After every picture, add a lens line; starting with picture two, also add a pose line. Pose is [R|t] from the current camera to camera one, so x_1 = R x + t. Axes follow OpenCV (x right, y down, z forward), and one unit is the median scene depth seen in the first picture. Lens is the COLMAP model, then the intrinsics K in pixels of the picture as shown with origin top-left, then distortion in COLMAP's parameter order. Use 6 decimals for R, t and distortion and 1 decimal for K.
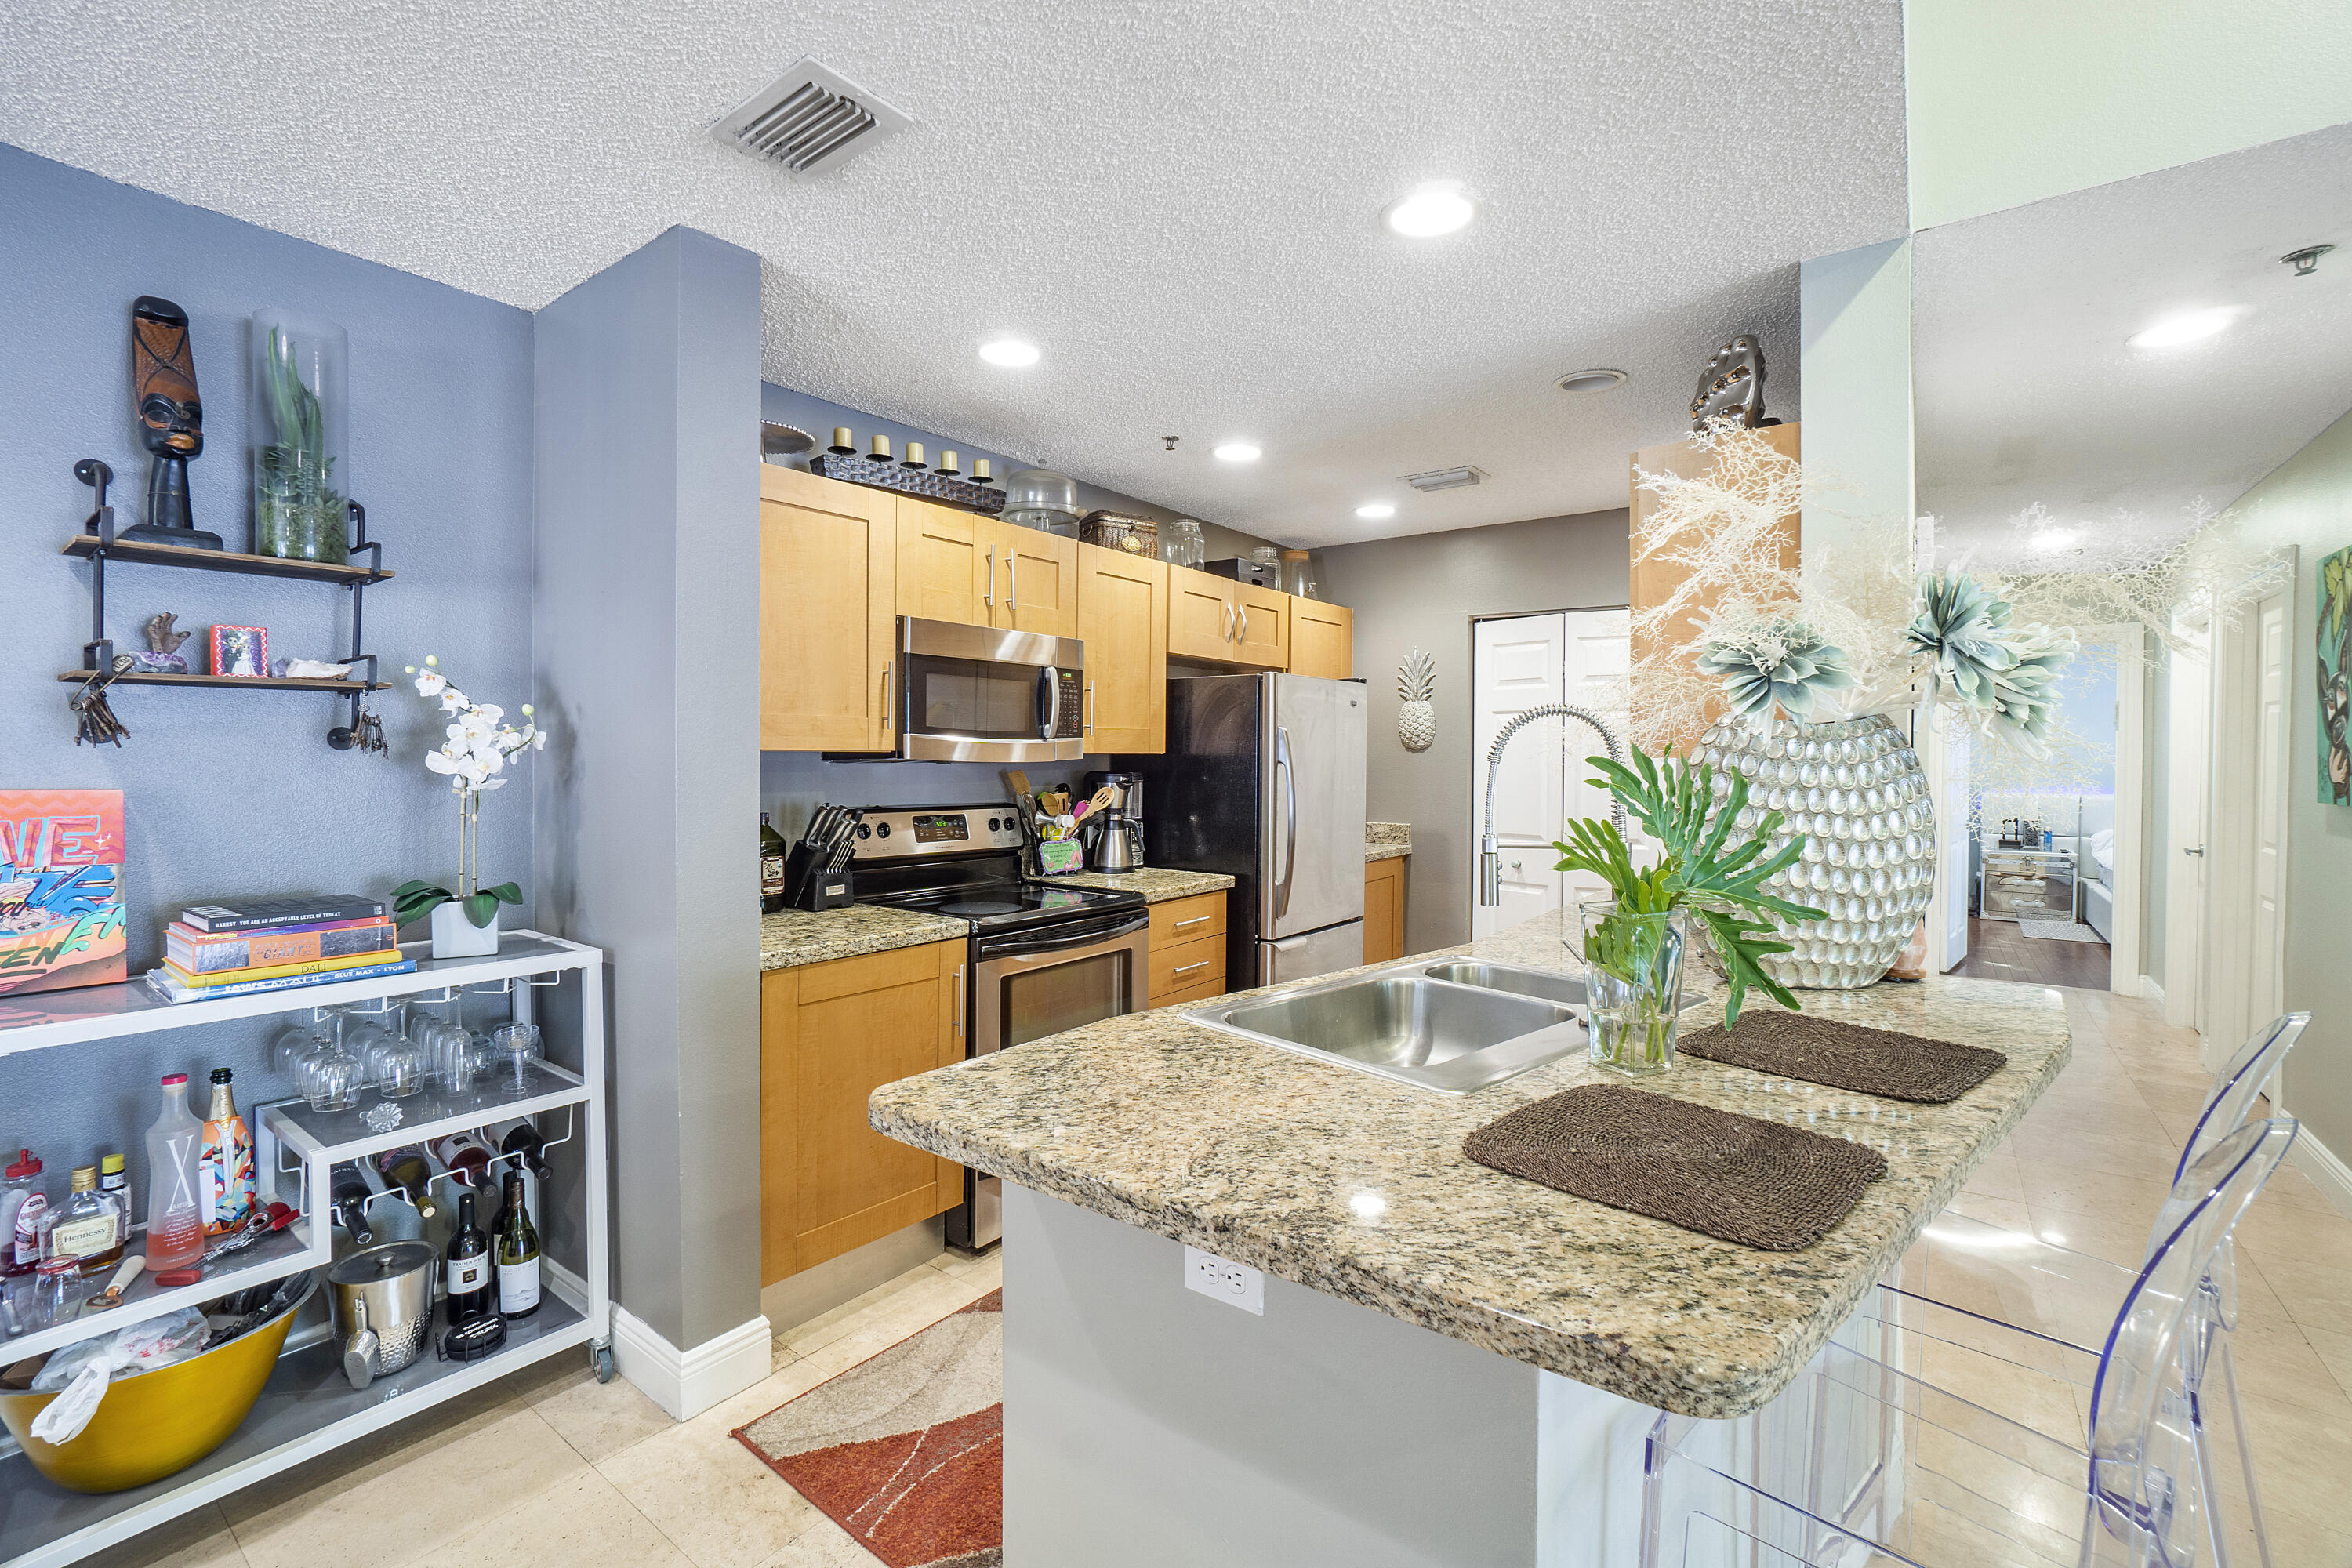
lens RADIAL K [[1031.5, 0, 1120.0], [0, 1031.5, 775.6], [0, 0, 1]] dist [-0.021300, 0.006132]
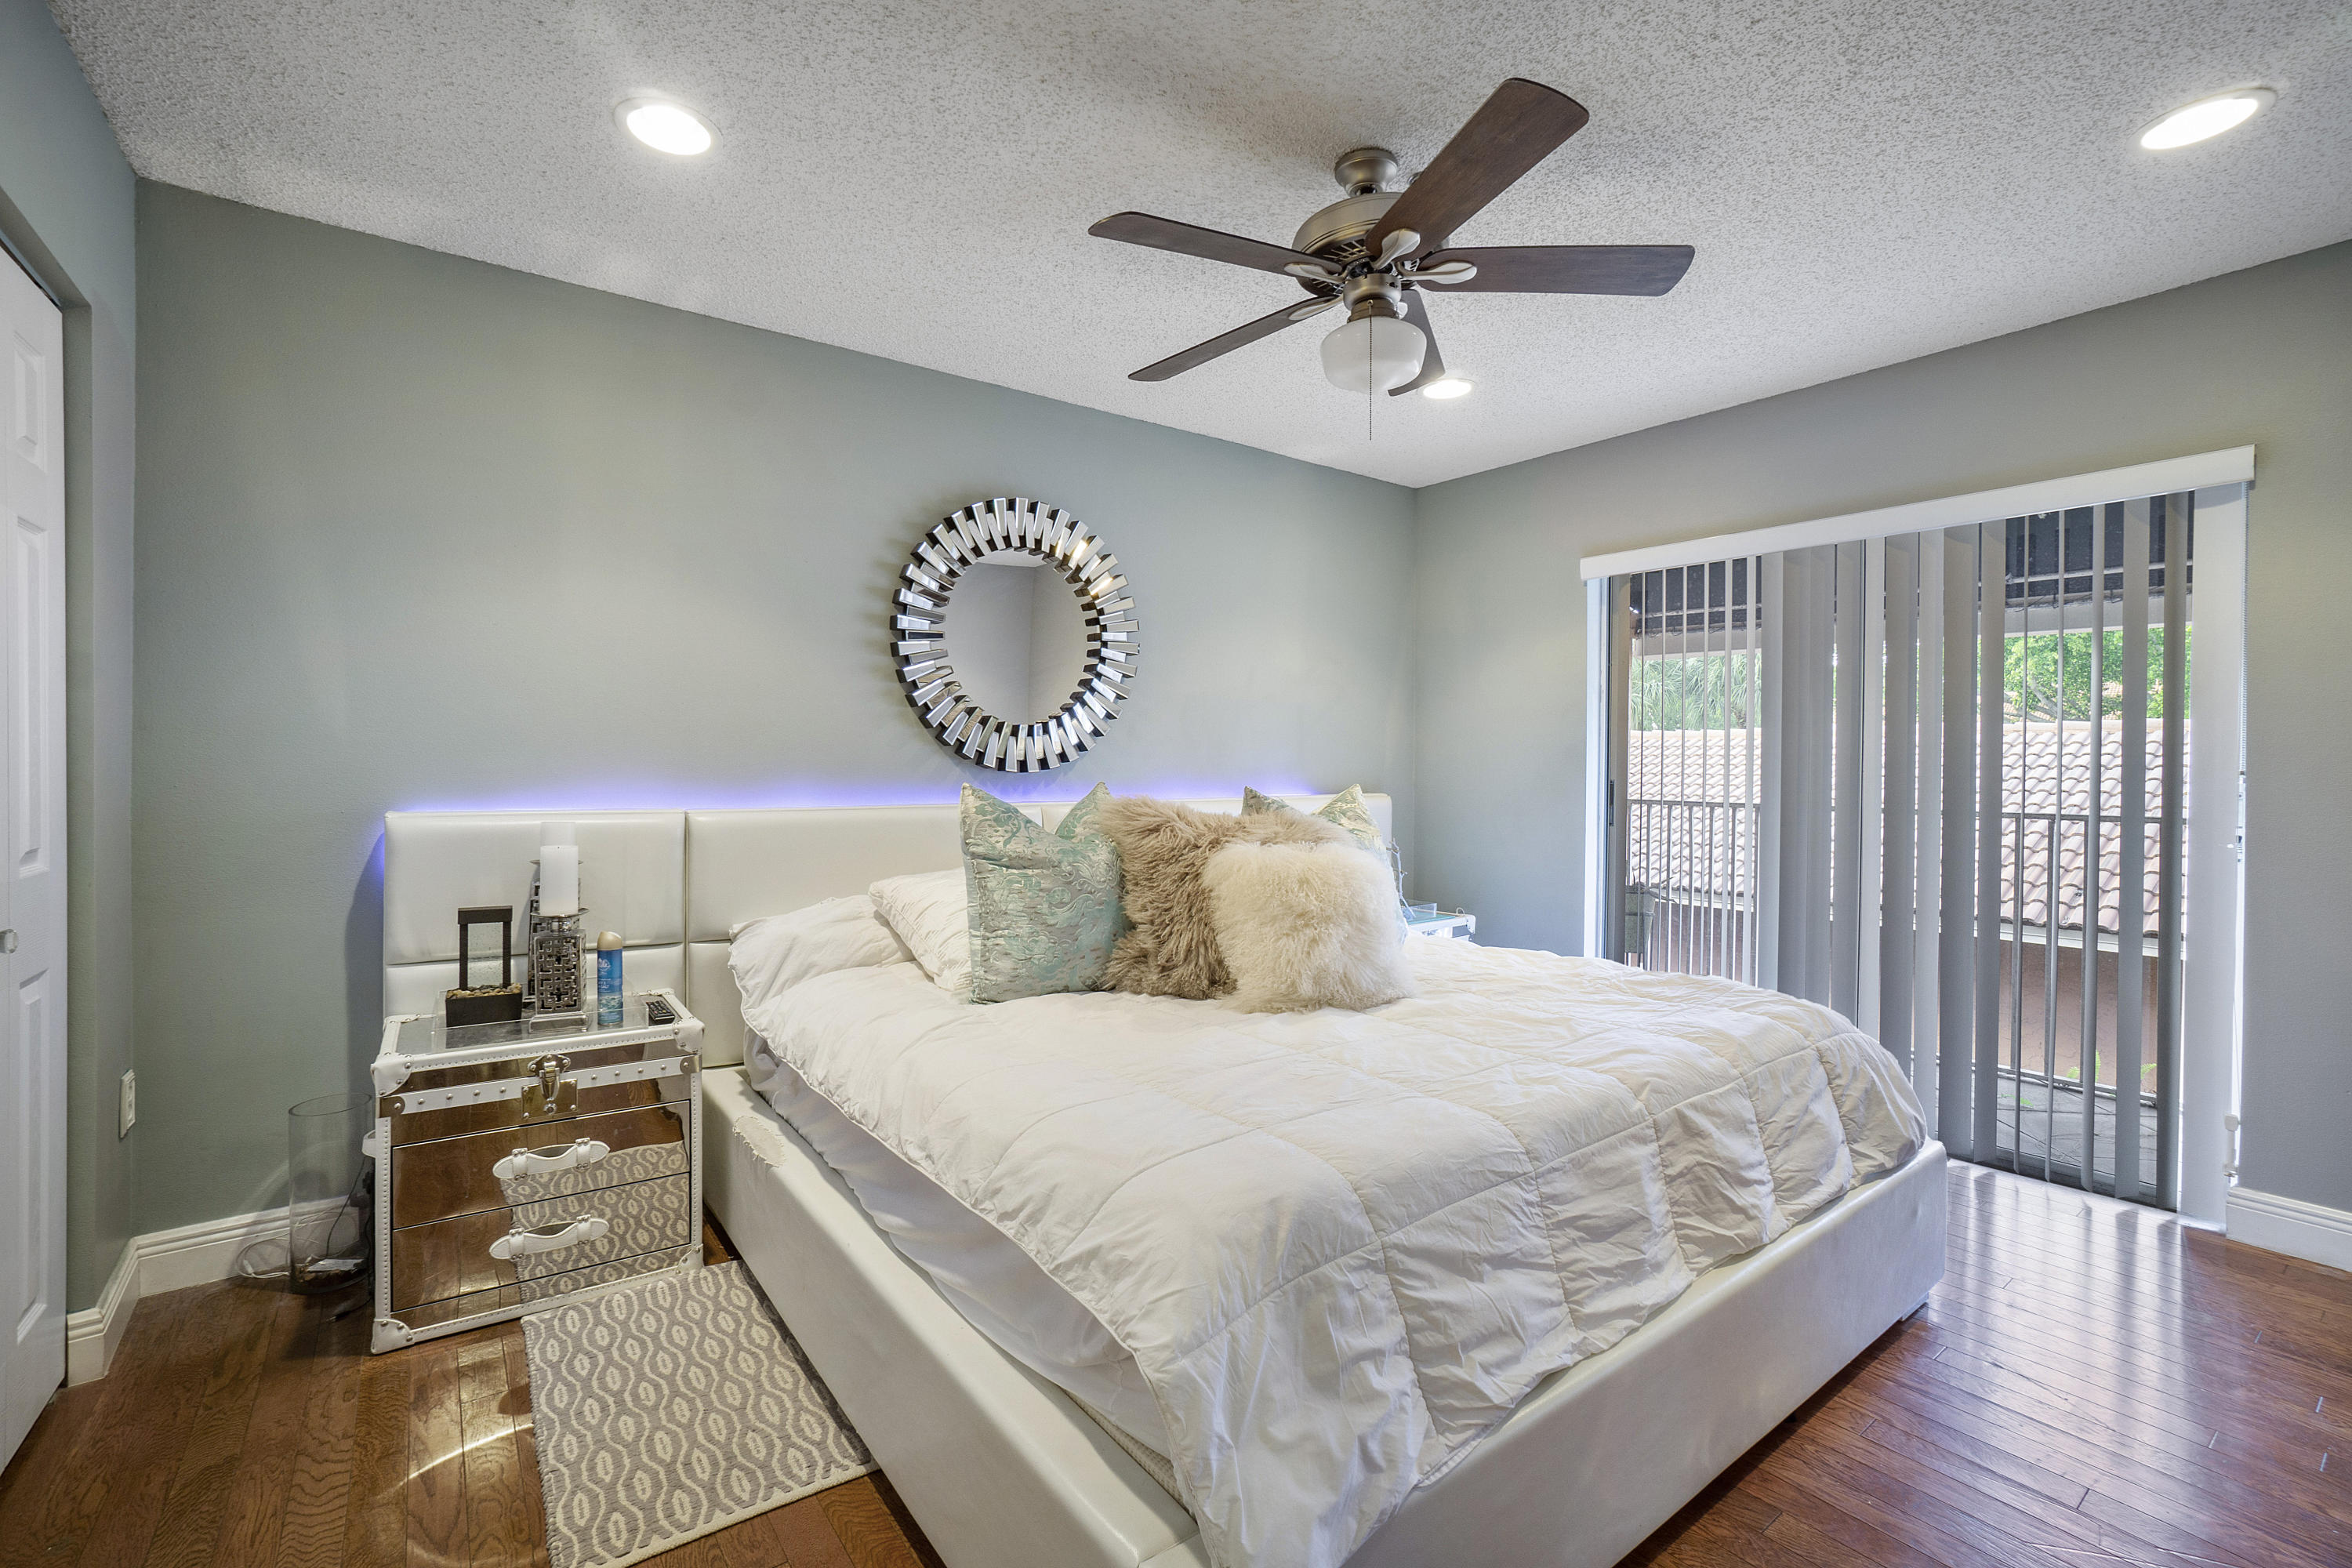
lens RADIAL K [[1031.5, 0, 1189.7], [0, 1031.5, 766.9], [0, 0, 1]] dist [-0.021300, 0.006132]
pose [[0.255160, -0.004045, 0.966890, 4.392362], [0.002408, 0.999991, 0.003548, 0.034539], [-0.966896, 0.001423, 0.255167, 4.996142]]
